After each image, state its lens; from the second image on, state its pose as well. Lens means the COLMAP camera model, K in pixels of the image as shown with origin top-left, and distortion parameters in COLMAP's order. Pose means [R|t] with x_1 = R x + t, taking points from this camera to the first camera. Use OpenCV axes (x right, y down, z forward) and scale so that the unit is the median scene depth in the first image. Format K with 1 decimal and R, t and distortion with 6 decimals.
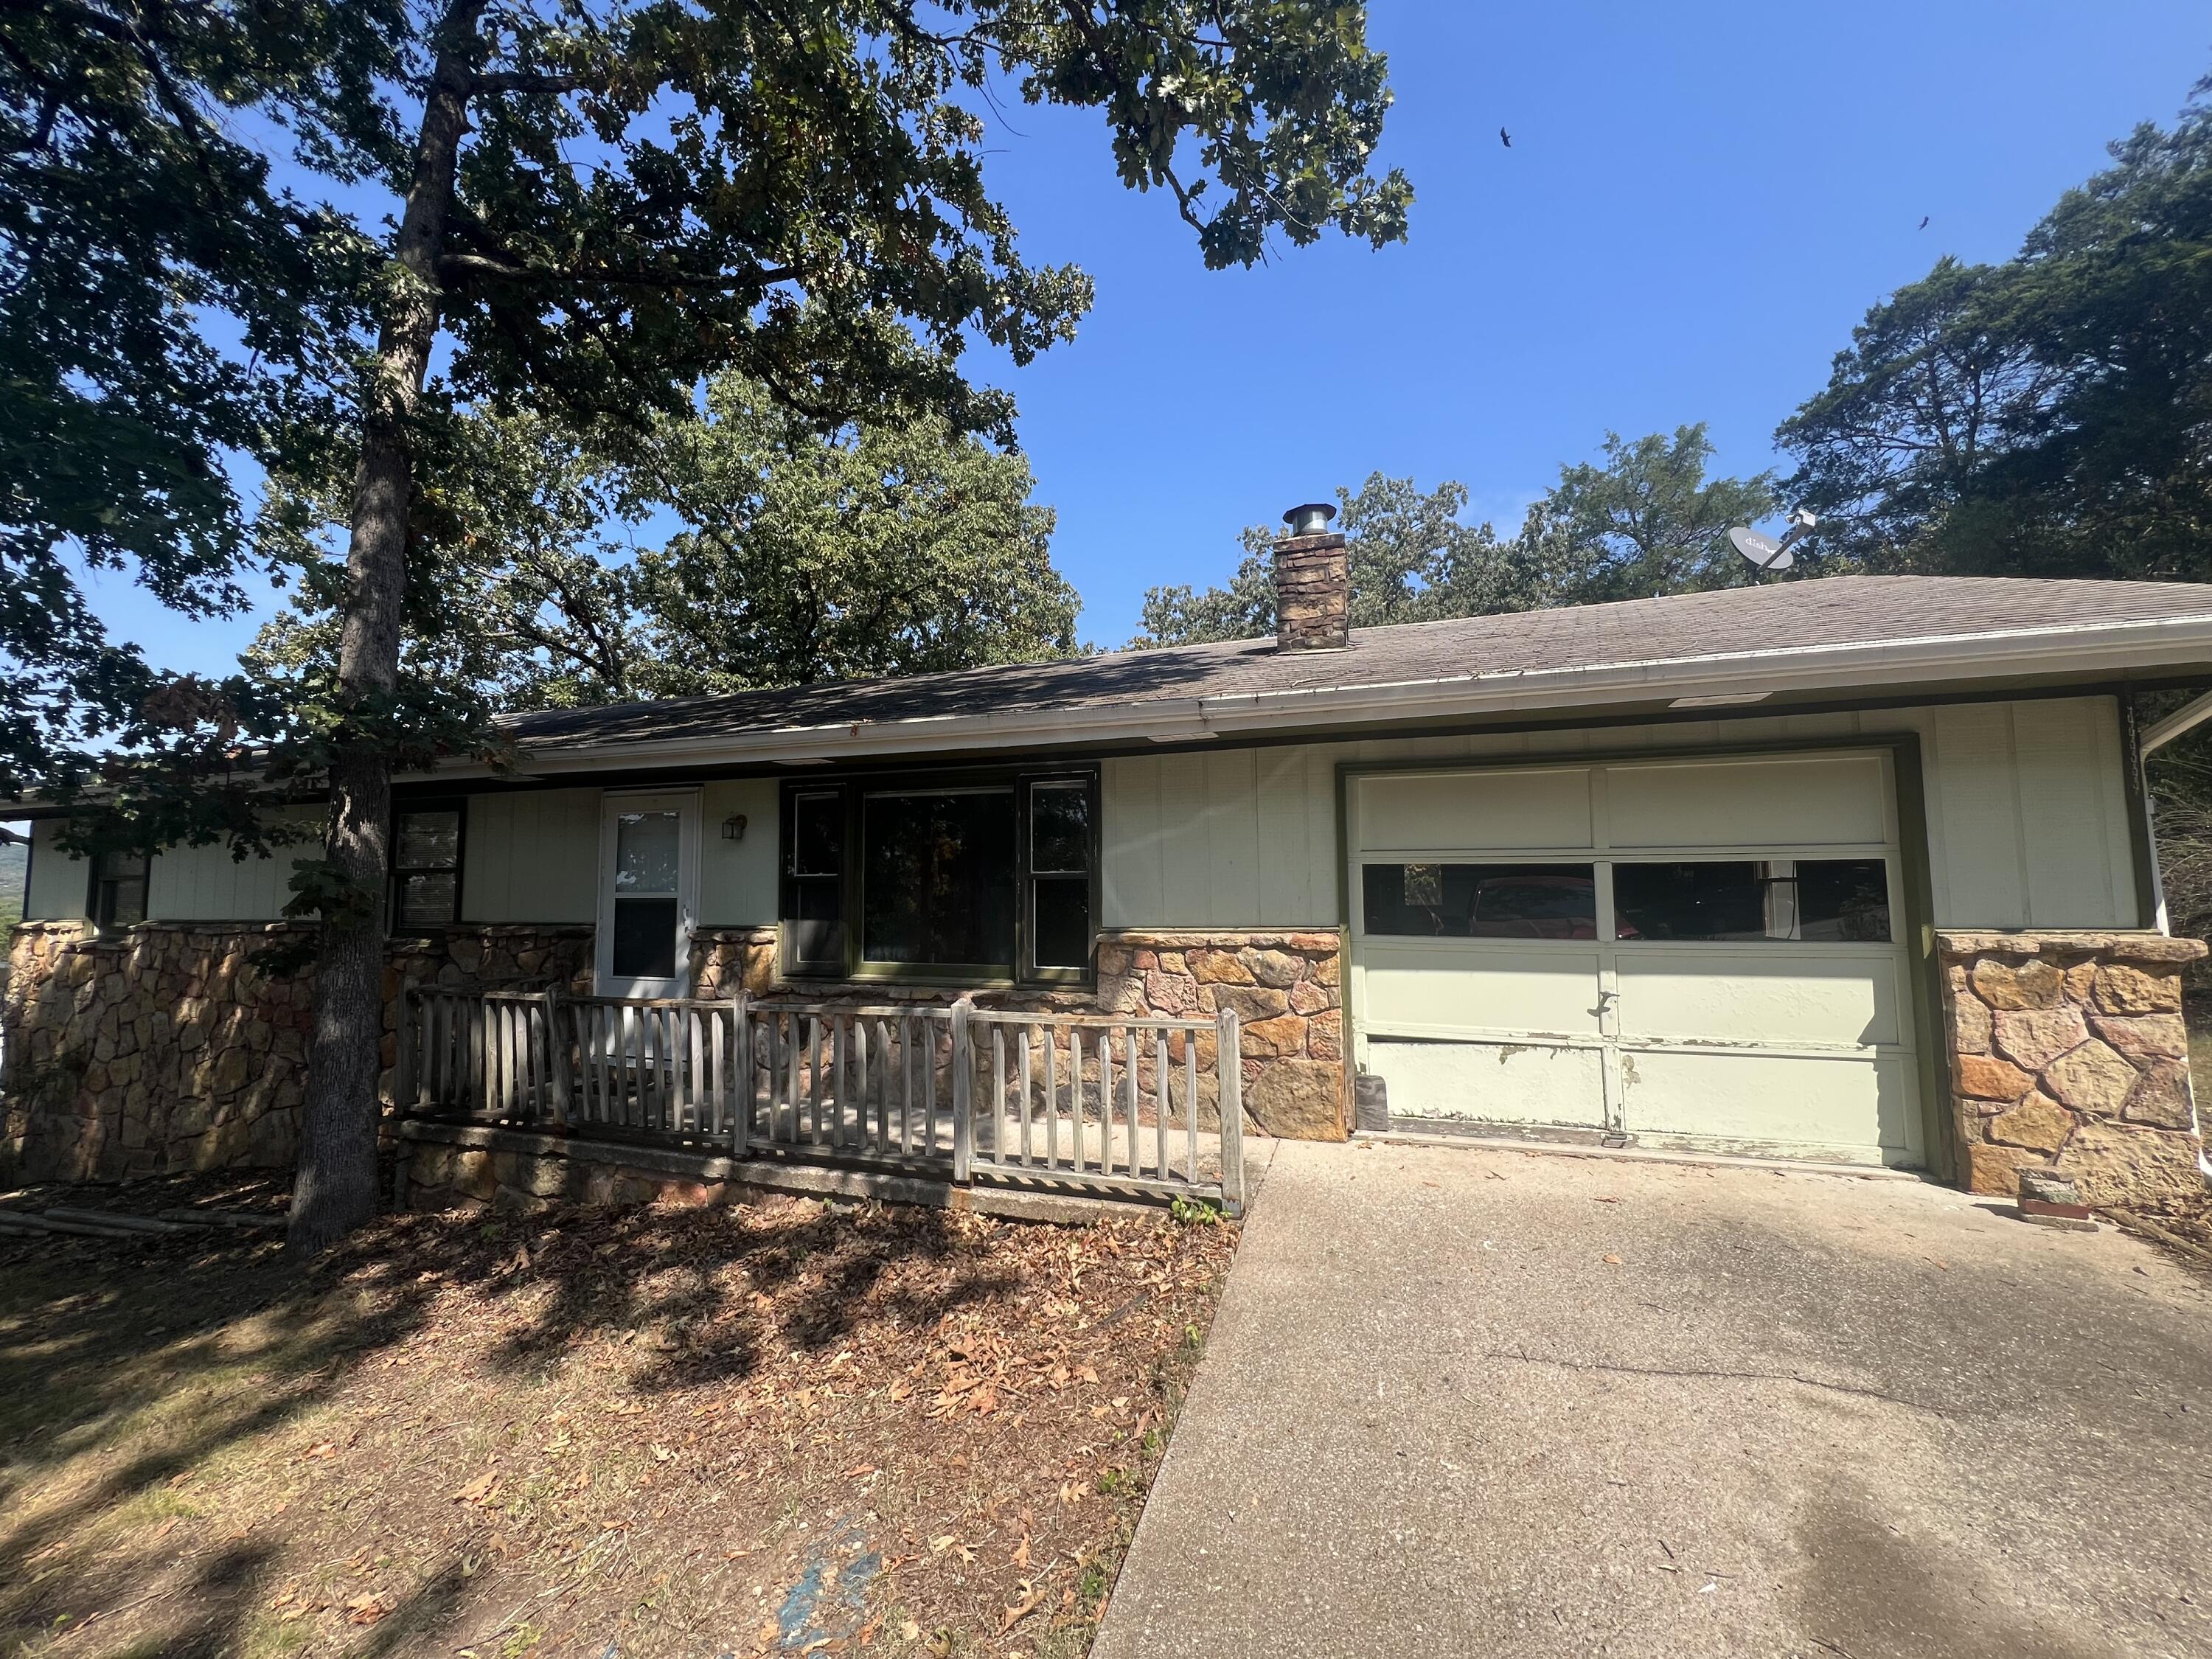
lens RADIAL K [[887.3, 0, 1104.2], [0, 887.3, 825.4], [0, 0, 1]] dist [-0.001887, 0.000946]
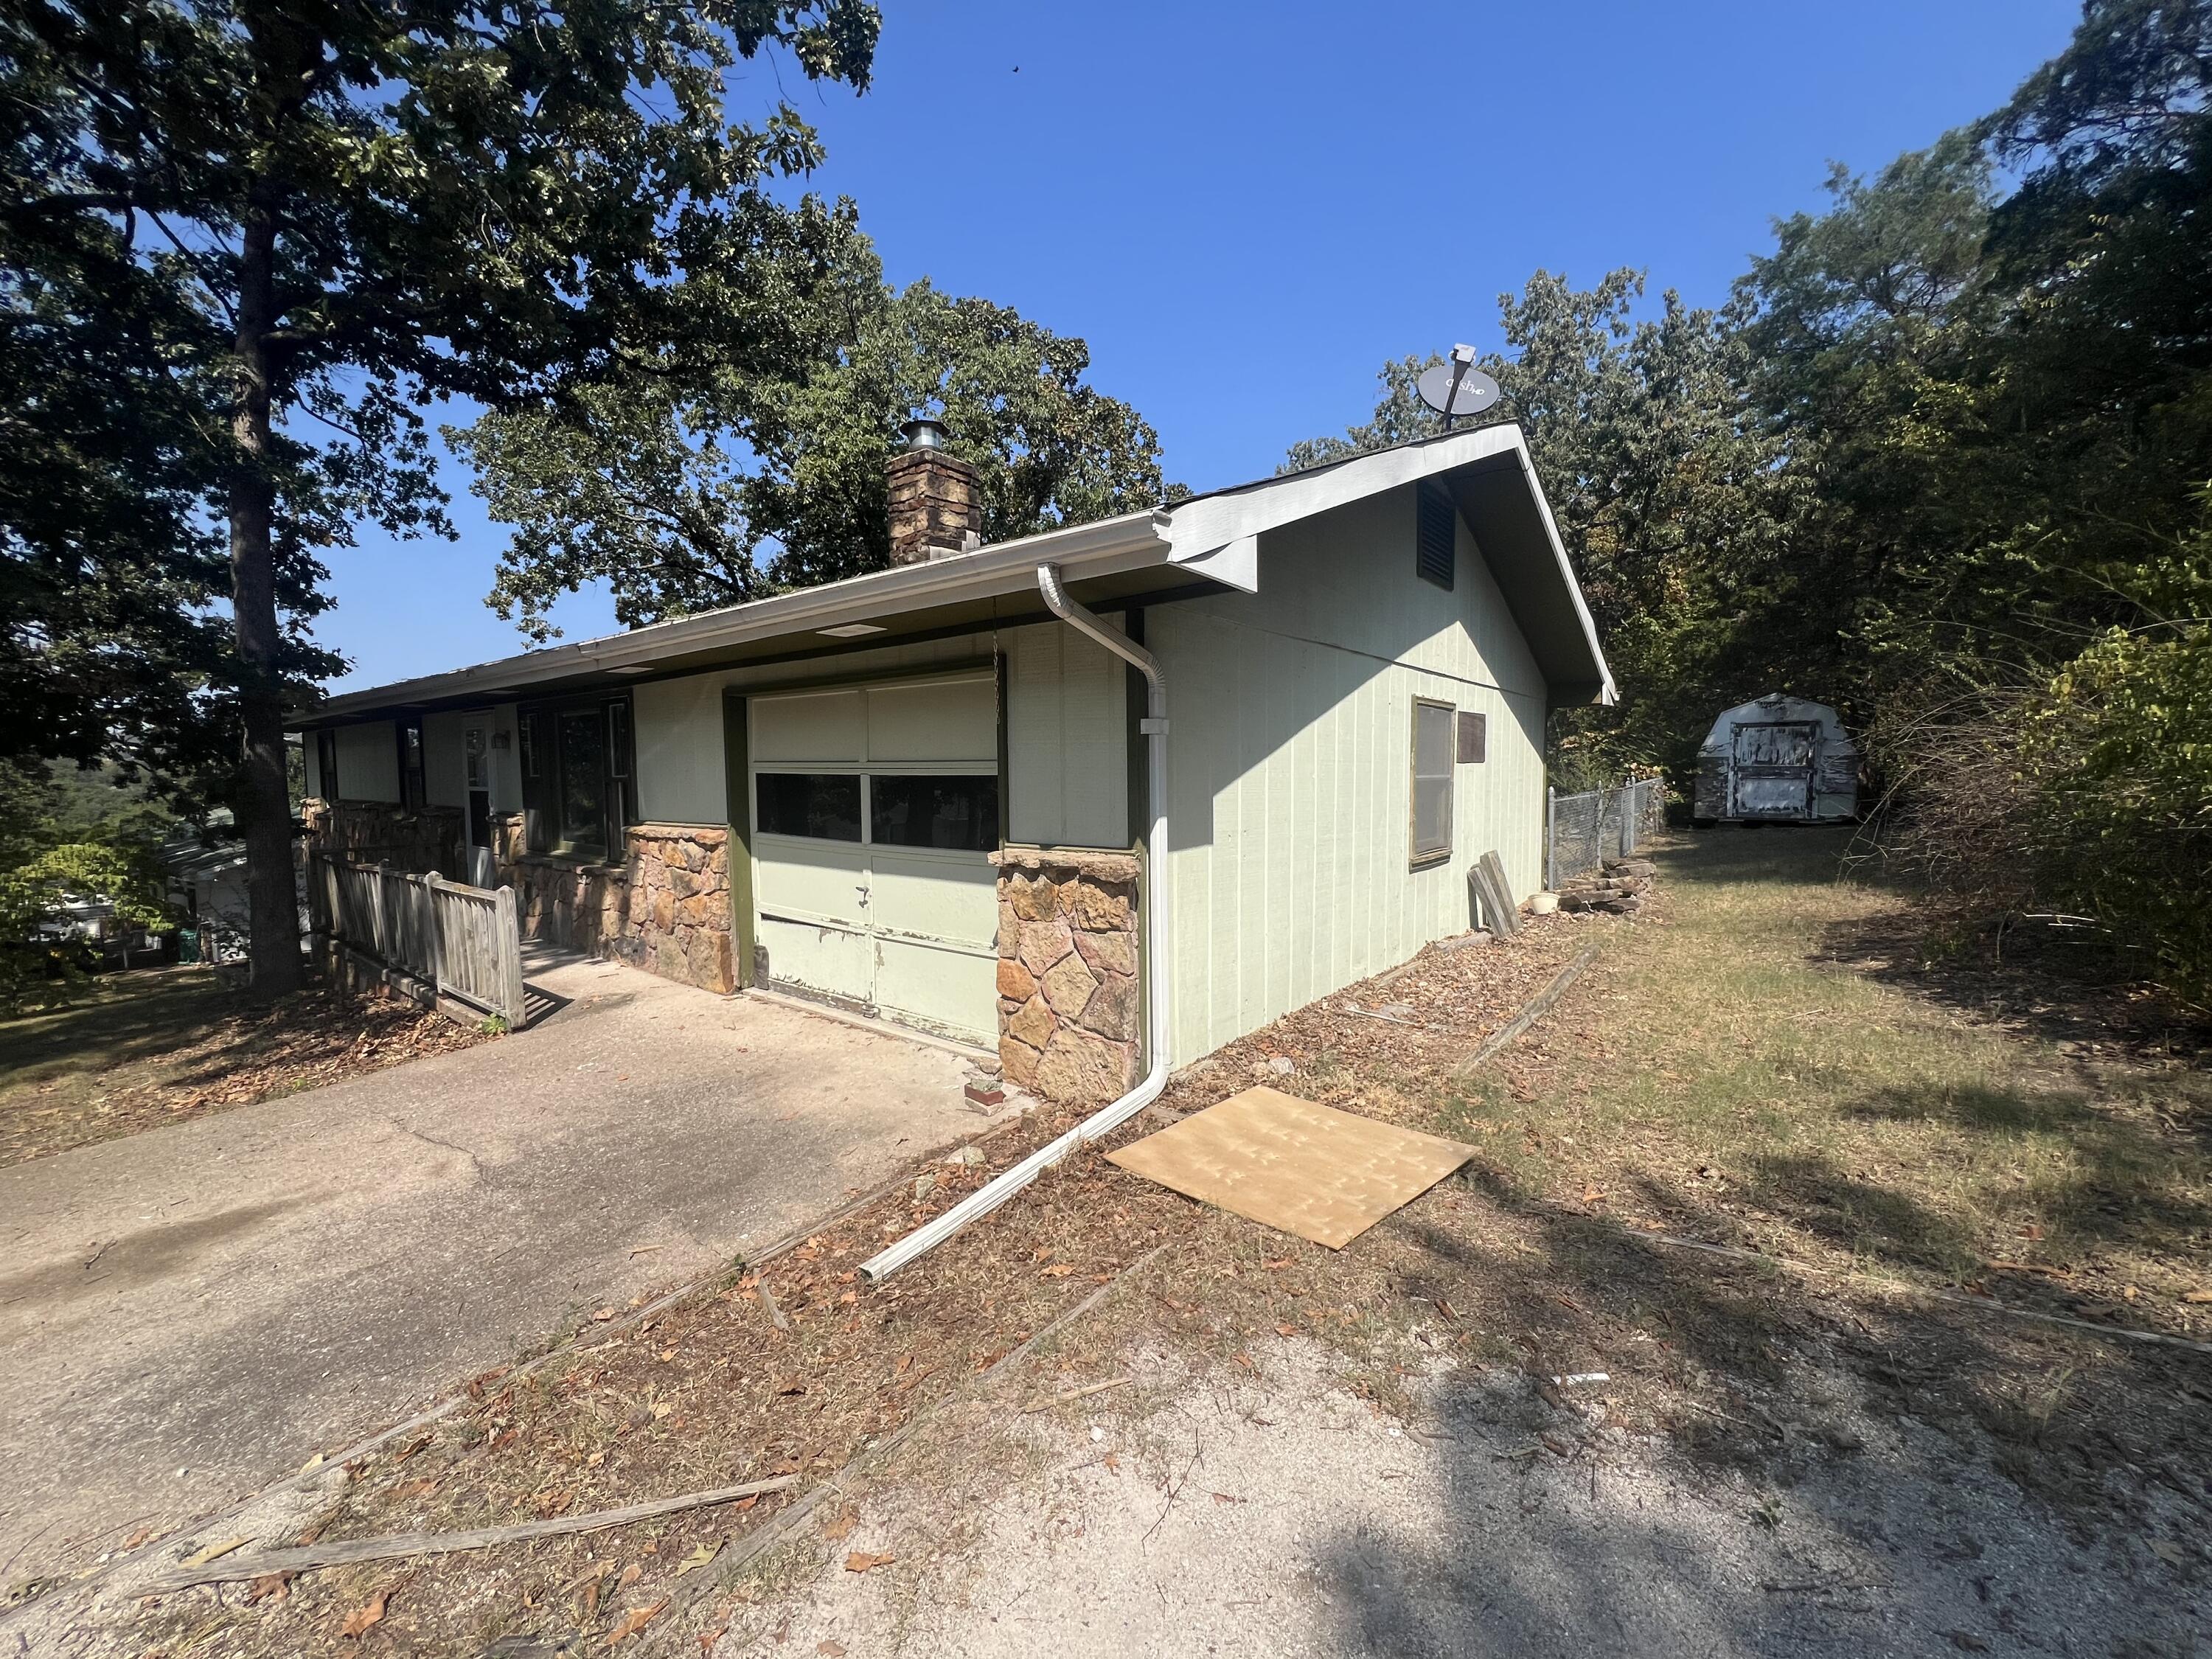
lens RADIAL K [[887.3, 0, 1098.5], [0, 887.3, 825.5], [0, 0, 1]] dist [-0.001887, 0.000946]
pose [[0.939916, 0.021514, -0.340727, 1.236826], [0.027791, 0.989879, 0.139165, -0.043035], [0.340273, -0.140272, 0.929805, 0.045336]]
